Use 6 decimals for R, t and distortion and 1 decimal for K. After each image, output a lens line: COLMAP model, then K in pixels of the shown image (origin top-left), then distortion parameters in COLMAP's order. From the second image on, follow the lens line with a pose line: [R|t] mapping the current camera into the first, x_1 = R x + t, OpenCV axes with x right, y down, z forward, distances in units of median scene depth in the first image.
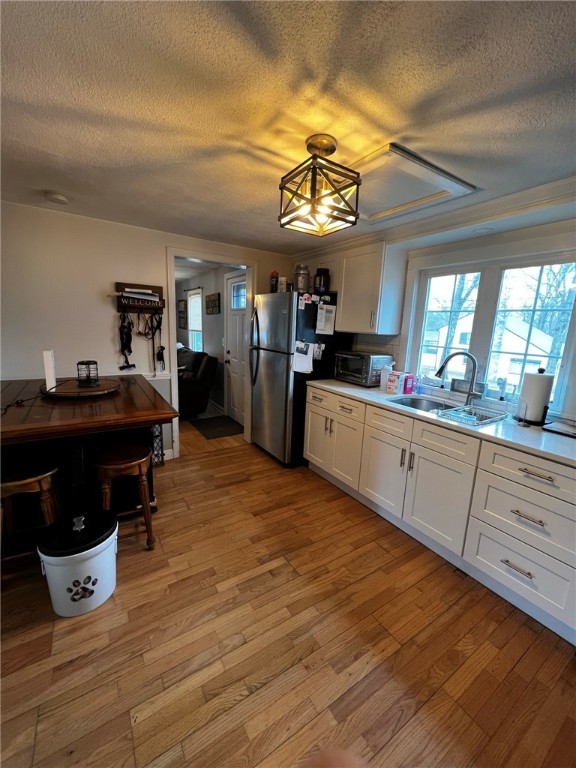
lens RADIAL K [[306.2, 0, 286.6], [0, 306.2, 383.2], [0, 0, 1]] dist [-0.001899, 0.000405]
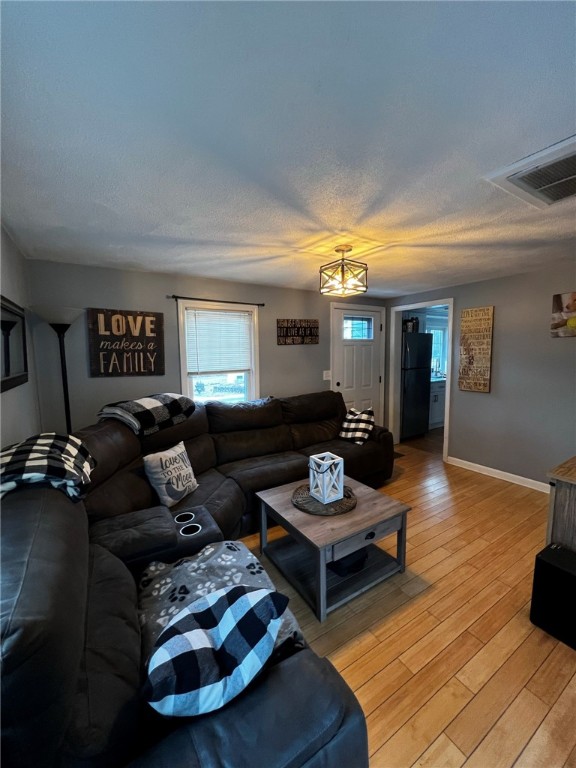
lens RADIAL K [[308.6, 0, 285.2], [0, 308.6, 382.0], [0, 0, 1]] dist [-0.000239, -0.000004]
pose [[-0.013734, 0.049855, -0.998662, 1.188677], [-0.175836, 0.983072, 0.051495, -0.044092], [0.984324, 0.176308, -0.004735, 0.515593]]
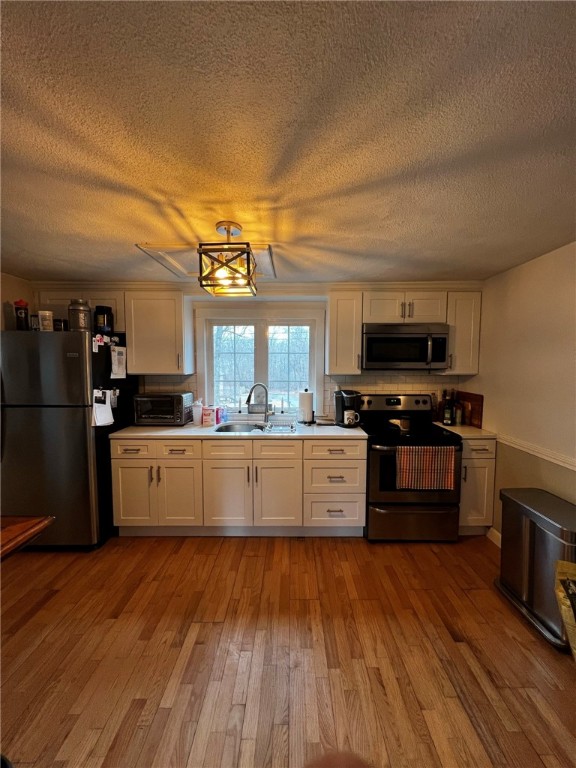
lens RADIAL K [[306.2, 0, 291.2], [0, 306.2, 384.1], [0, 0, 1]] dist [-0.001899, 0.000405]
pose [[0.550511, -0.102231, 0.828545, -0.514545], [0.178744, 0.983892, 0.002636, -0.084105], [-0.815468, 0.146646, 0.559916, 0.134298]]
